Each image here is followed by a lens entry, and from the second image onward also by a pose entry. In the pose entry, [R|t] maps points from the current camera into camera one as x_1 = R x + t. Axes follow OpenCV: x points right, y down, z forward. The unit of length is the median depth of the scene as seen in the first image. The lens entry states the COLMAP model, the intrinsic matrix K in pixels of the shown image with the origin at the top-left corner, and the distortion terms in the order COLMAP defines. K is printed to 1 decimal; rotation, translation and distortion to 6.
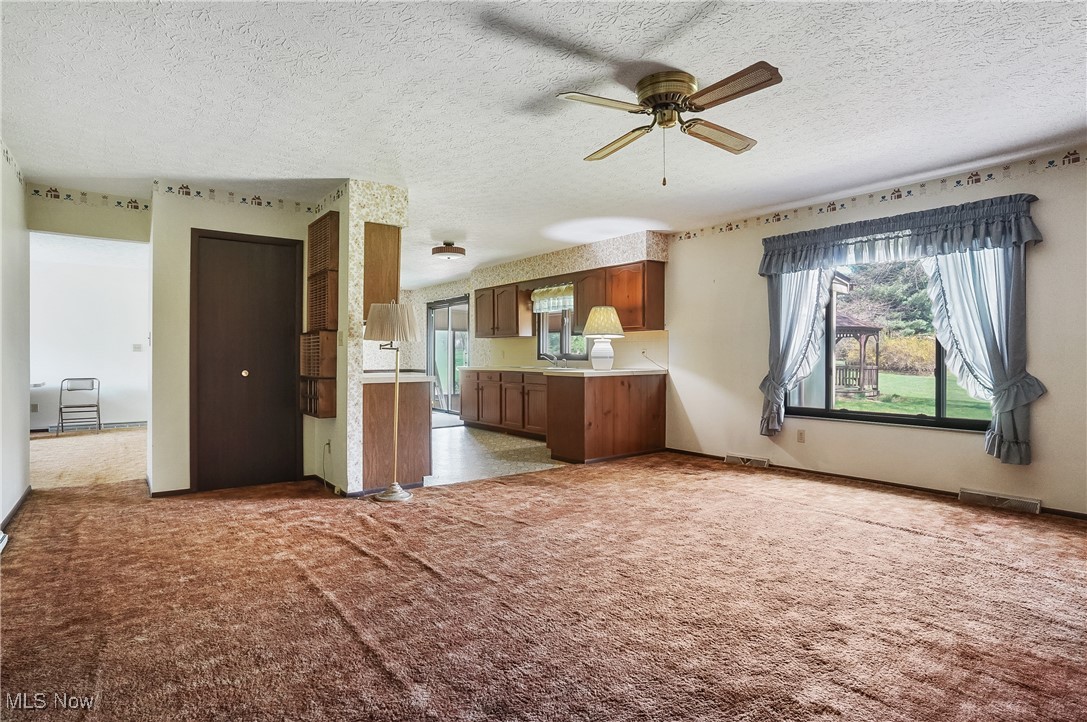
lens RADIAL K [[575.3, 0, 544.1], [0, 575.3, 357.4], [0, 0, 1]] dist [-0.019571, 0.003449]
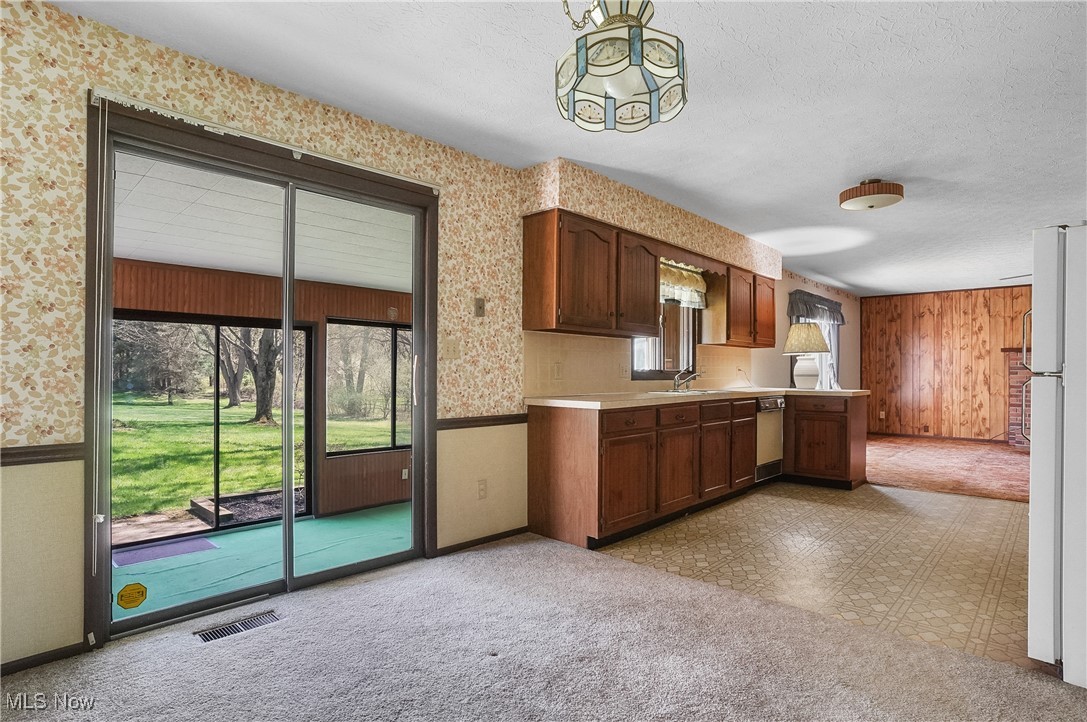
lens RADIAL K [[575.3, 0, 543.0], [0, 575.3, 369.9], [0, 0, 1]] dist [-0.019571, 0.003449]
pose [[-0.179971, 0.002107, 0.983670, -0.560654], [0.000506, 0.999998, -0.002050, -0.004550], [-0.983672, 0.000129, -0.179972, 1.188099]]
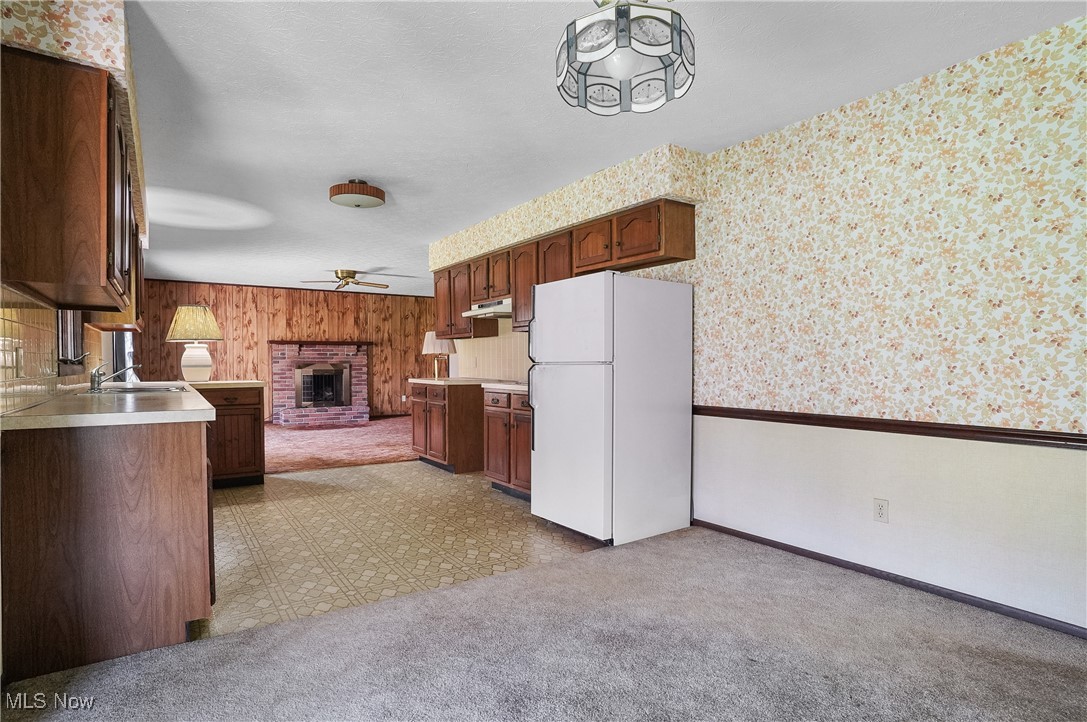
lens RADIAL K [[575.3, 0, 545.7], [0, 575.3, 363.6], [0, 0, 1]] dist [-0.019571, 0.003449]
pose [[-0.998589, 0.004802, 0.052895, -0.328527], [0.005290, 0.999945, 0.009094, -0.005040], [-0.052849, 0.009361, -0.998559, 1.336390]]
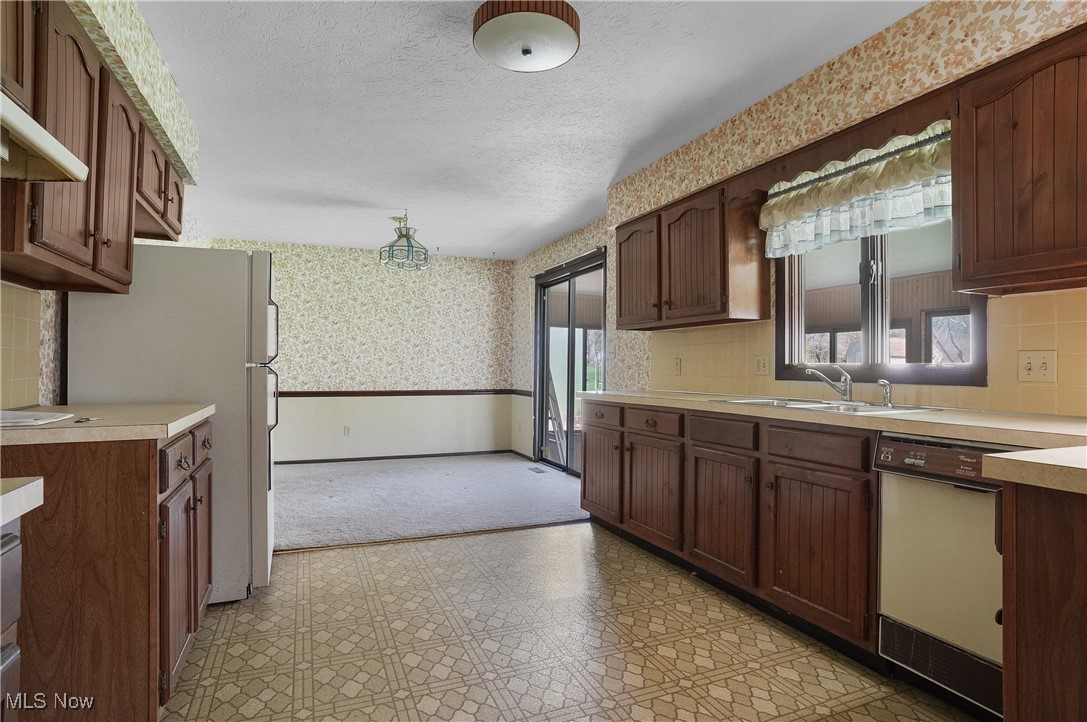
lens RADIAL K [[575.3, 0, 546.7], [0, 575.3, 356.4], [0, 0, 1]] dist [-0.019571, 0.003449]
pose [[0.969443, 0.002691, -0.245302, -0.066012], [-0.008195, 0.999737, -0.021419, -0.002207], [0.245180, 0.022775, 0.969210, 0.586132]]
